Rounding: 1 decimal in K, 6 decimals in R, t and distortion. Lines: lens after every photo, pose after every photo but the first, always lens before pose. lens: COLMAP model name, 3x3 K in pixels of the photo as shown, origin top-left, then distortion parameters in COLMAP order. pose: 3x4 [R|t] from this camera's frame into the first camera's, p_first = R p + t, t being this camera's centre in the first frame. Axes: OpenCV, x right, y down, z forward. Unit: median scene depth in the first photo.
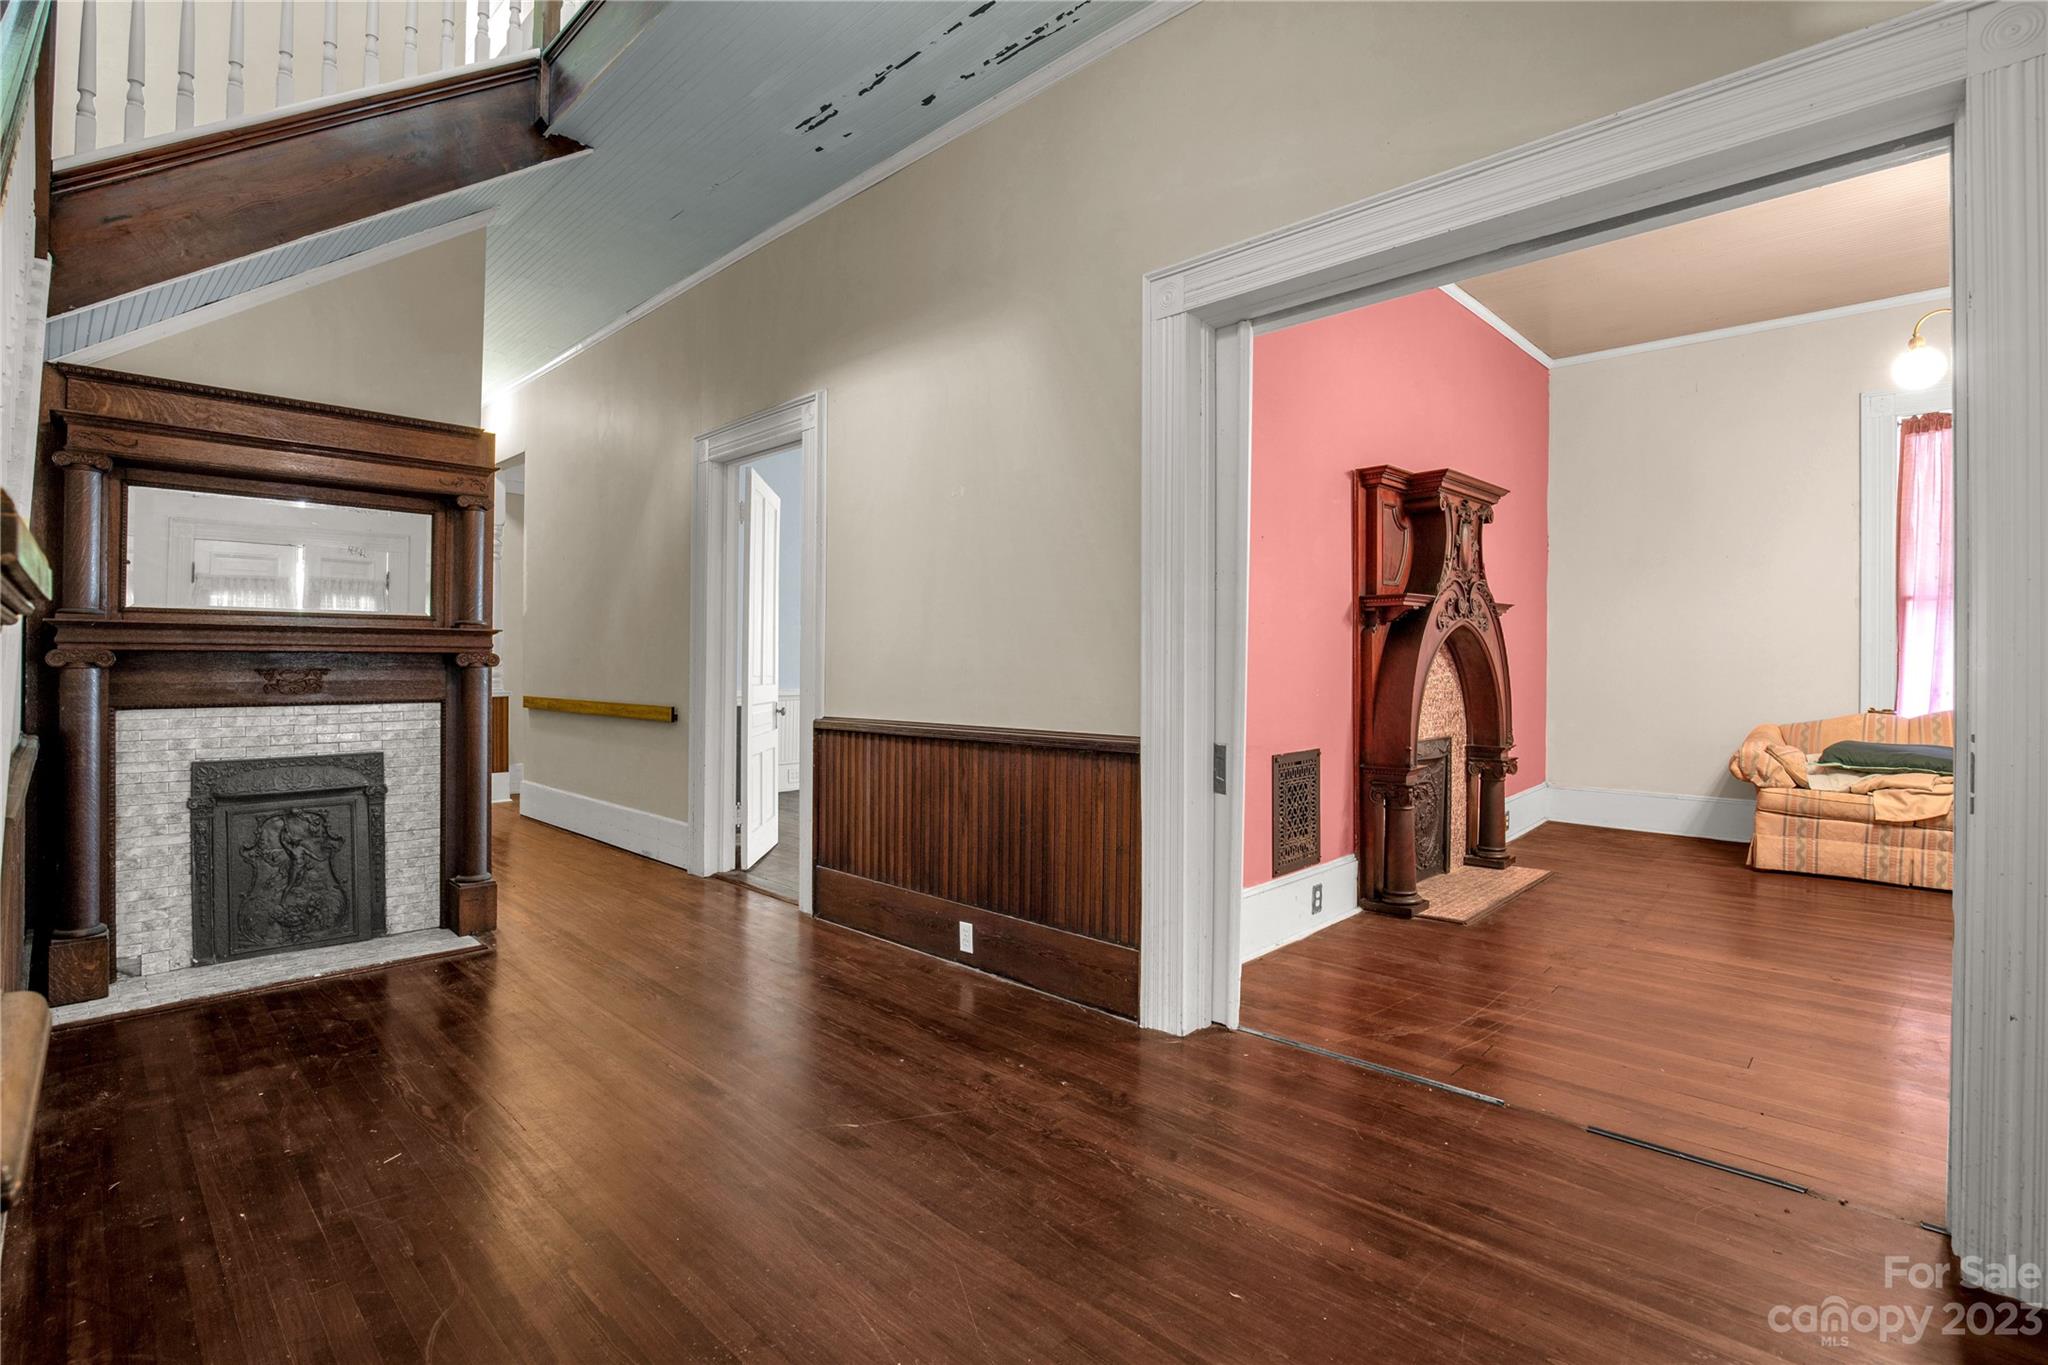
lens RADIAL K [[946.7, 0, 1021.8], [0, 946.7, 666.2], [0, 0, 1]] dist [-0.025216, 0.000605]
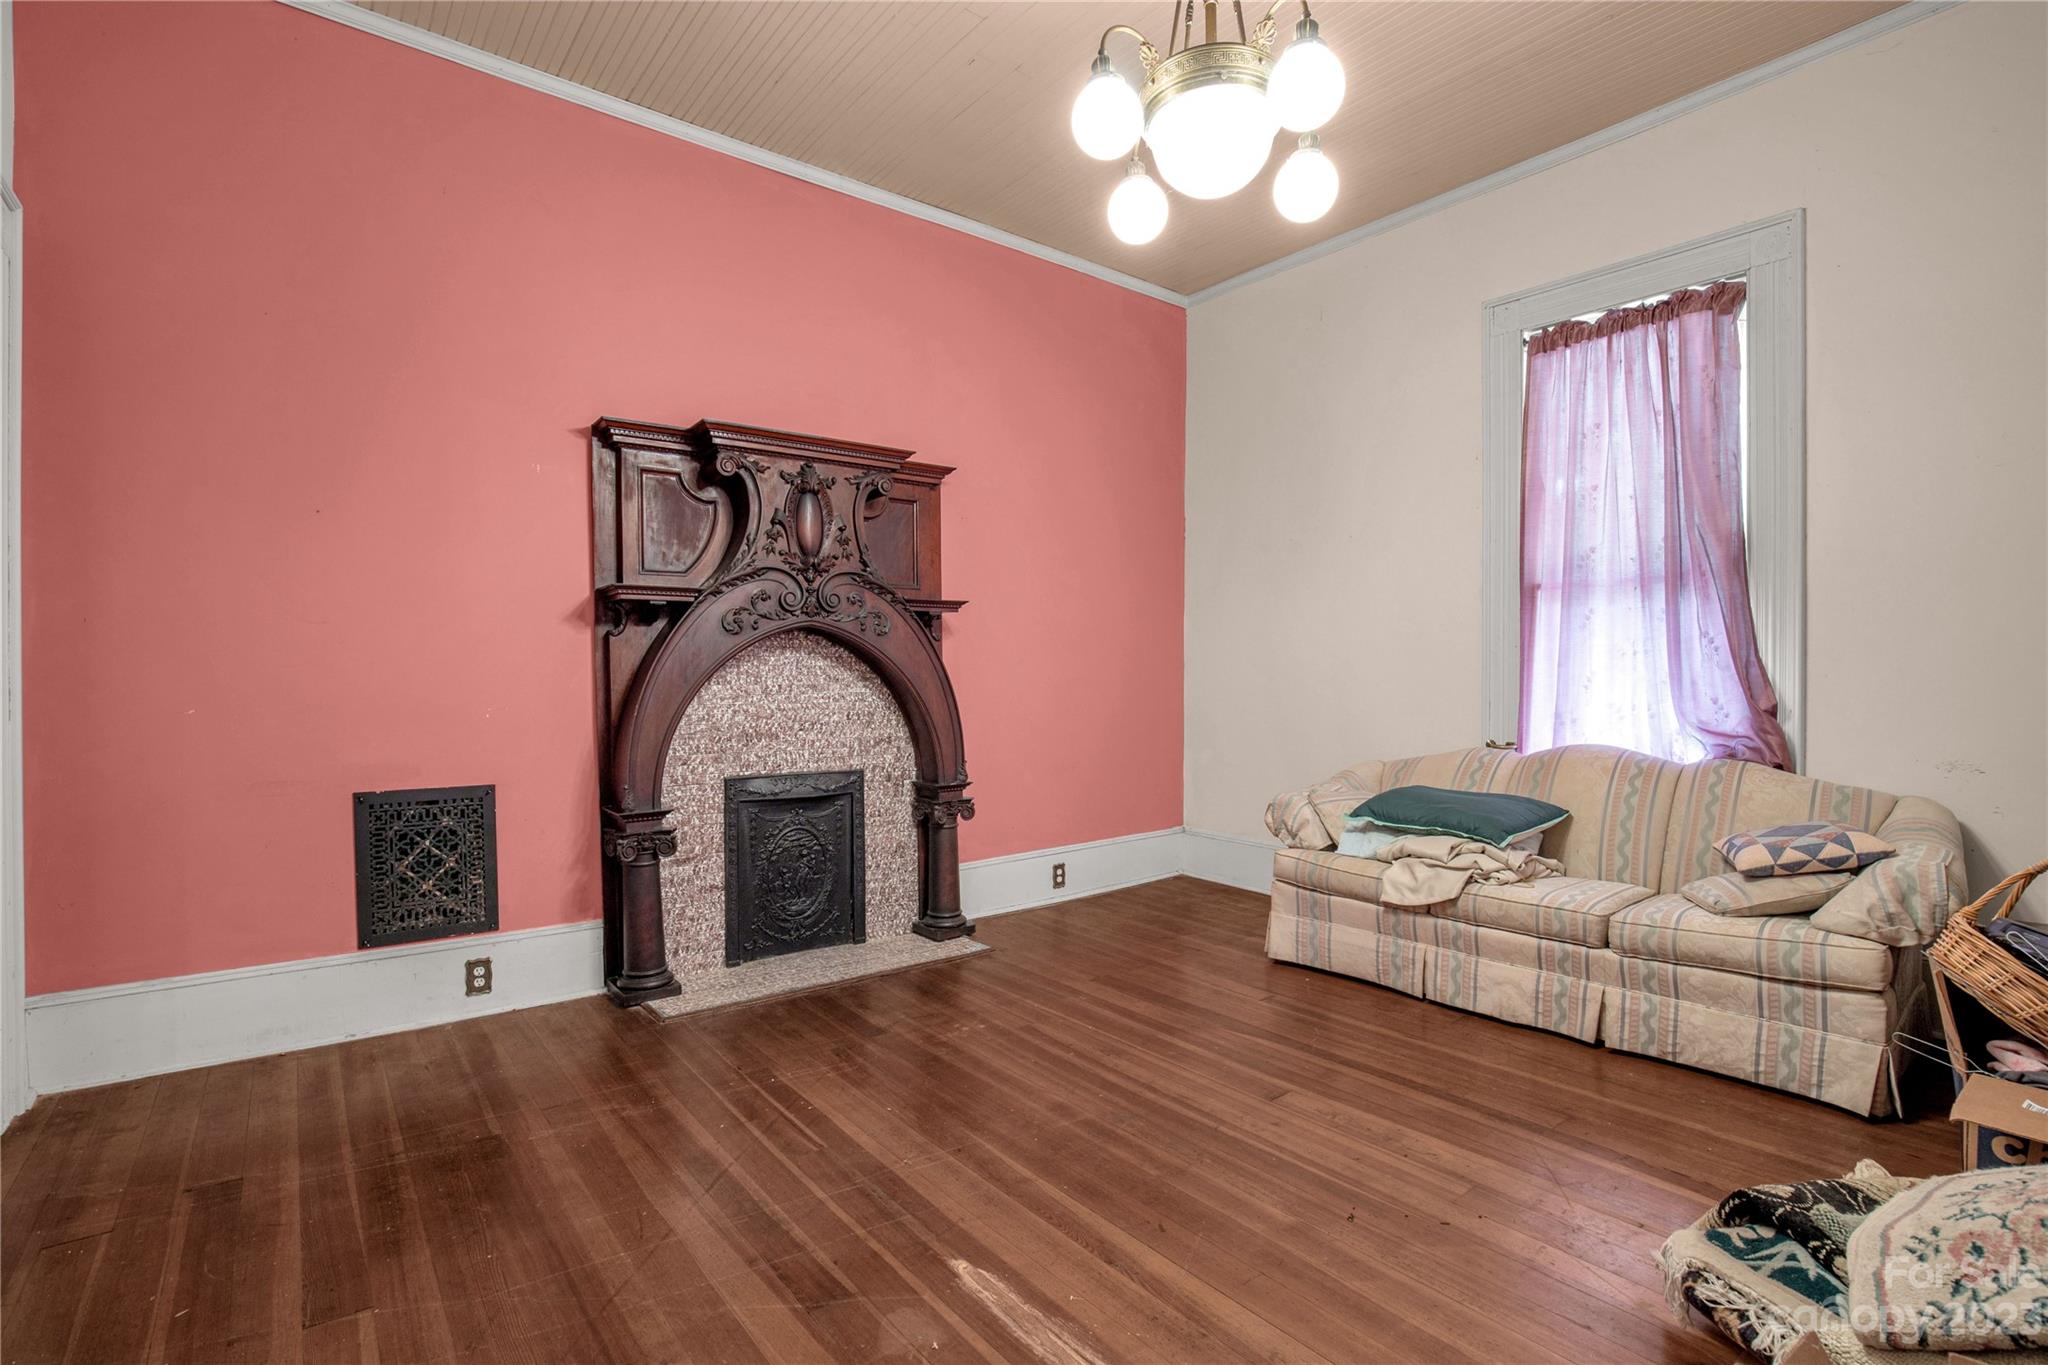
lens RADIAL K [[949.4, 0, 1024.8], [0, 949.4, 695.1], [0, 0, 1]] dist [-0.031871, 0.001231]
pose [[0.990114, 0.004233, -0.140199, 0.751716], [-0.002606, 0.999927, 0.011789, 0.002449], [0.140238, -0.011307, 0.990053, 0.256426]]
